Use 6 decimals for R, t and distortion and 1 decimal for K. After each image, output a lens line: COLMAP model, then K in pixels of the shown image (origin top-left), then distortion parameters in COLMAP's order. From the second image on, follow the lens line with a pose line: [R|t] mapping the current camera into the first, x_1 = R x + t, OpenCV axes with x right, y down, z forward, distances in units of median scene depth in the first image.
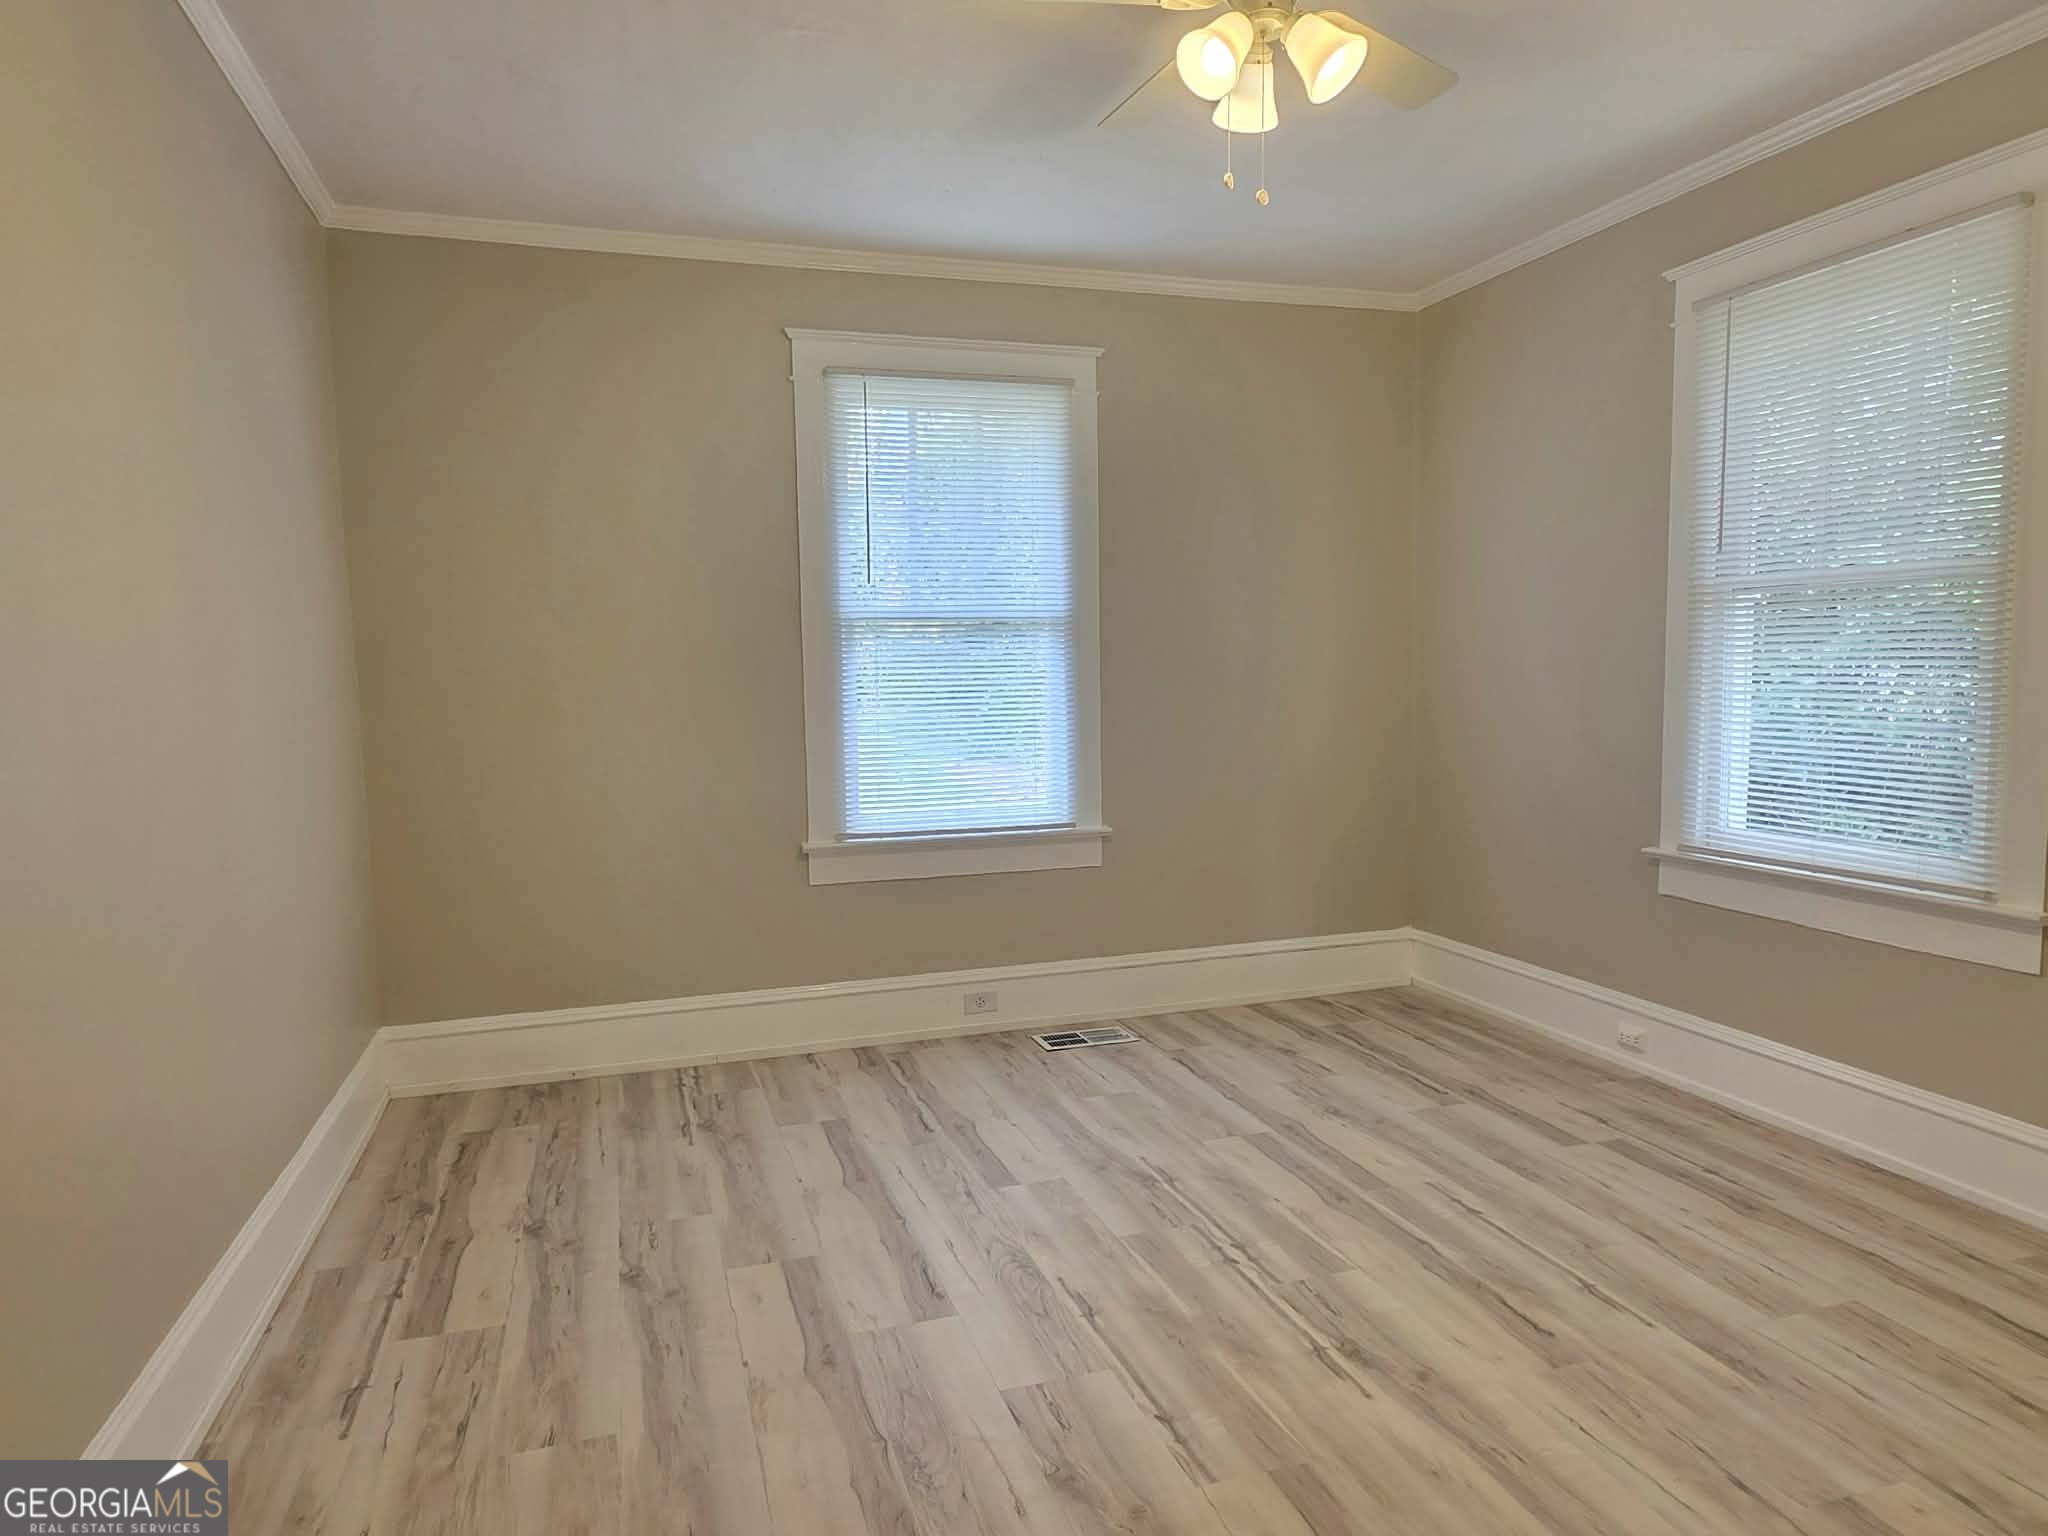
lens RADIAL K [[1244.1, 0, 1009.6], [0, 1244.1, 776.1], [0, 0, 1]] dist [0.005500, -0.001017]
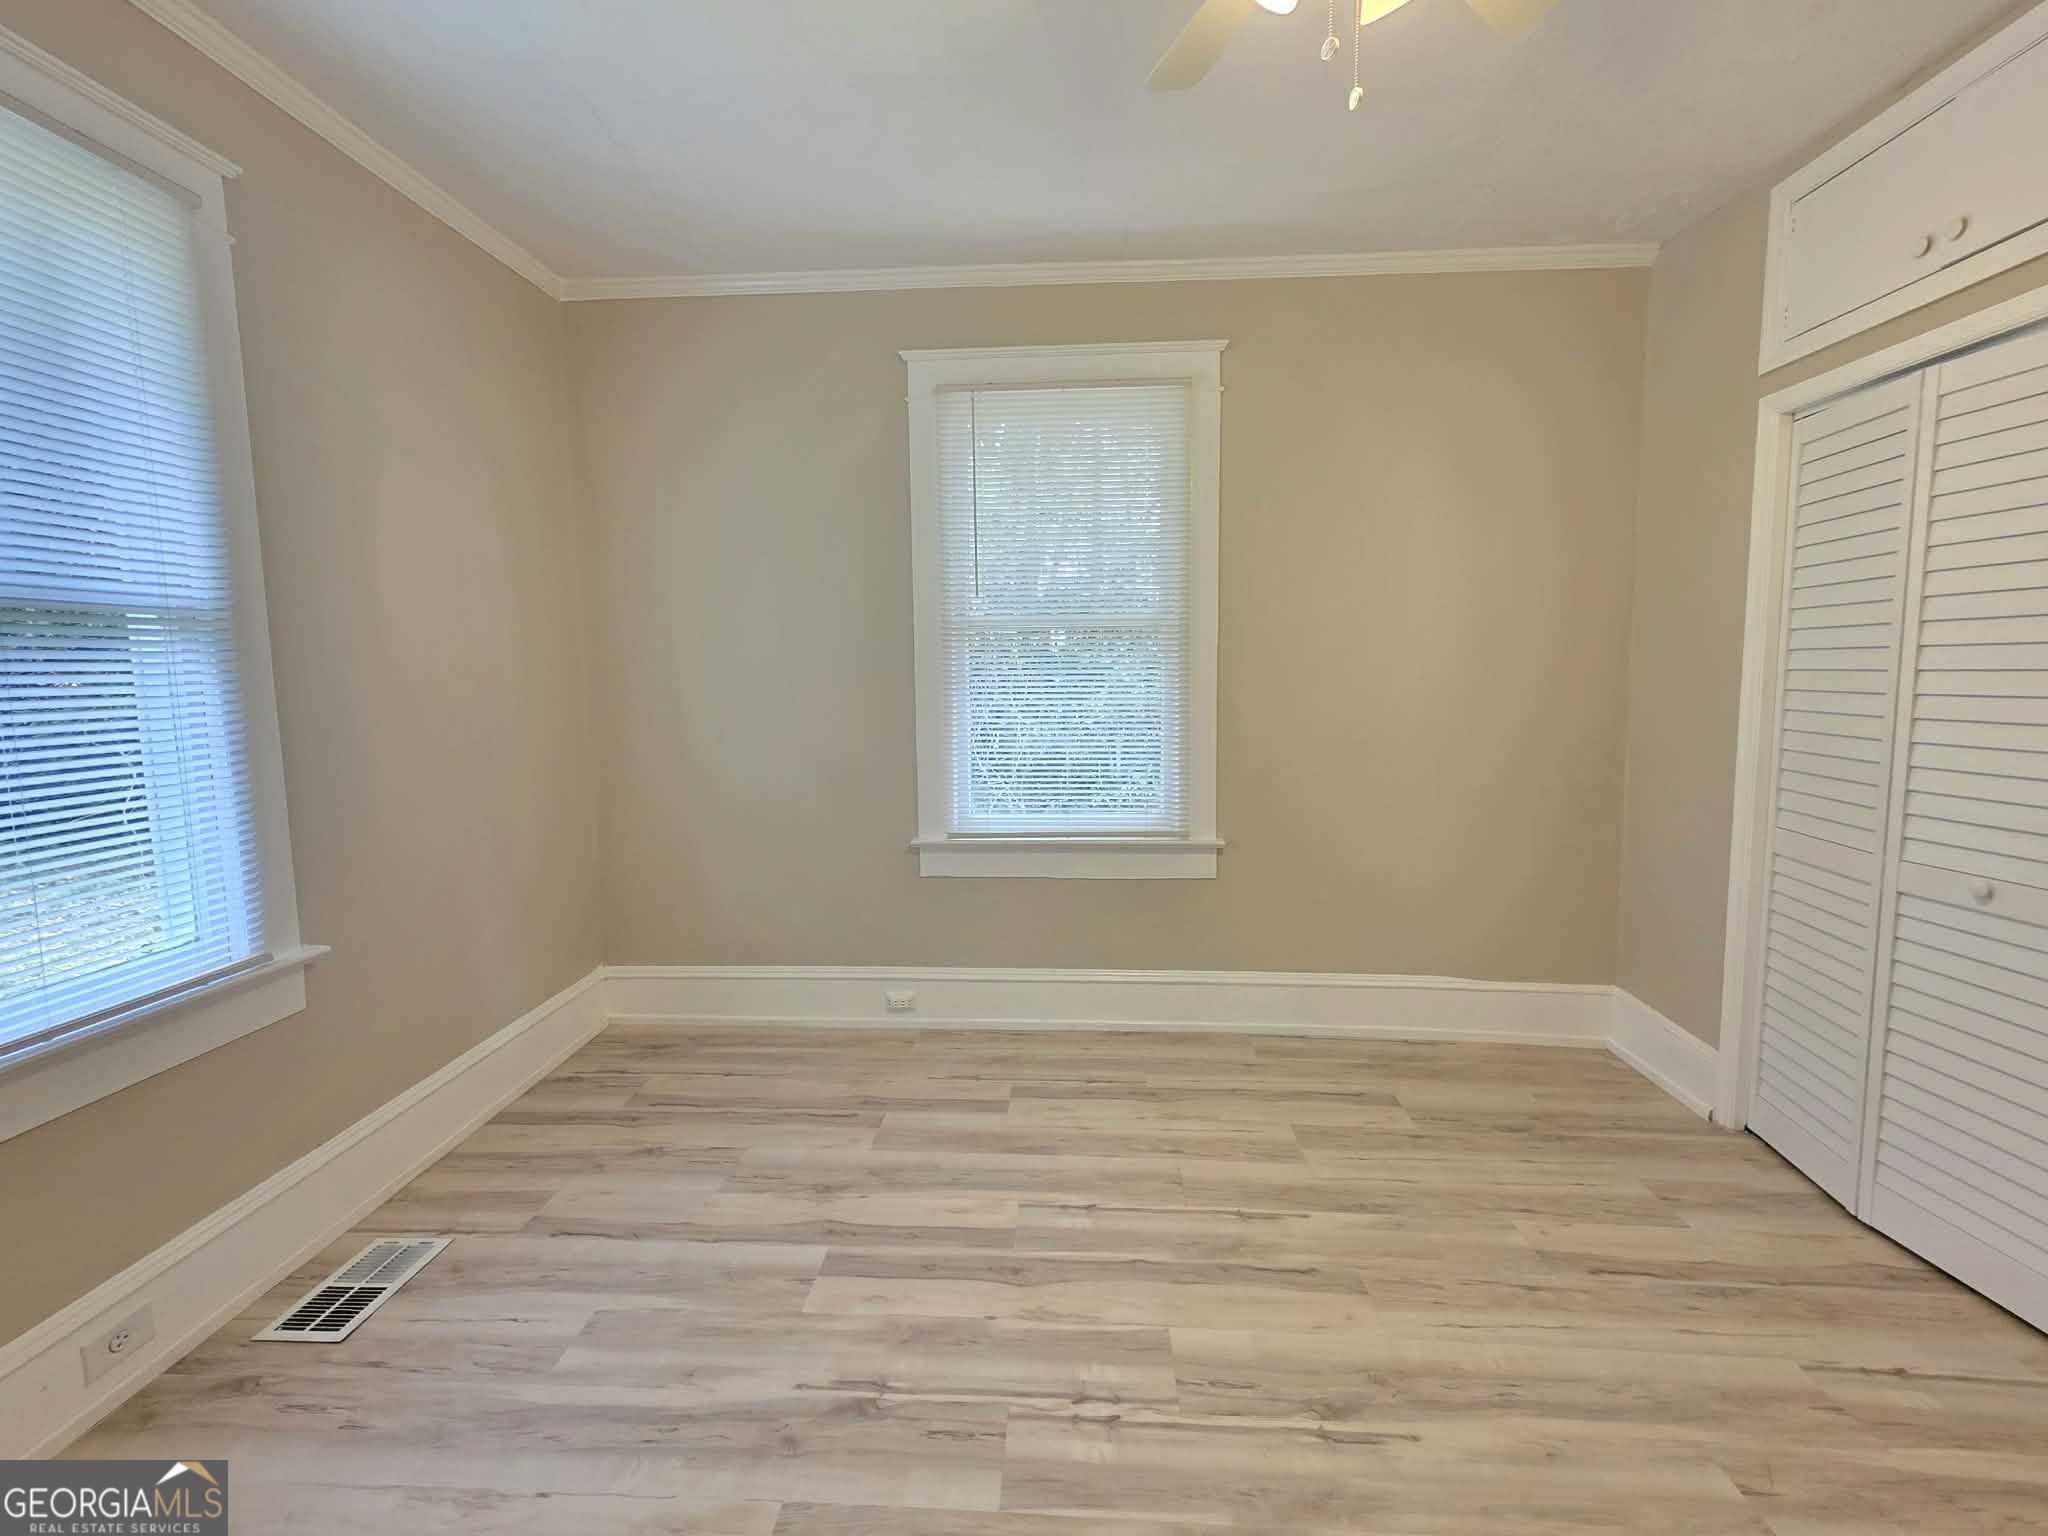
lens RADIAL K [[925.5, 0, 1024.0], [0, 925.5, 768.0], [0, 0, 1]] dist [0.006380, -0.000289]
pose [[0.366994, -0.087588, 0.926090, -0.281849], [0.088369, 0.994338, 0.059023, -0.058105], [-0.926016, 0.060177, 0.372656, 0.613565]]
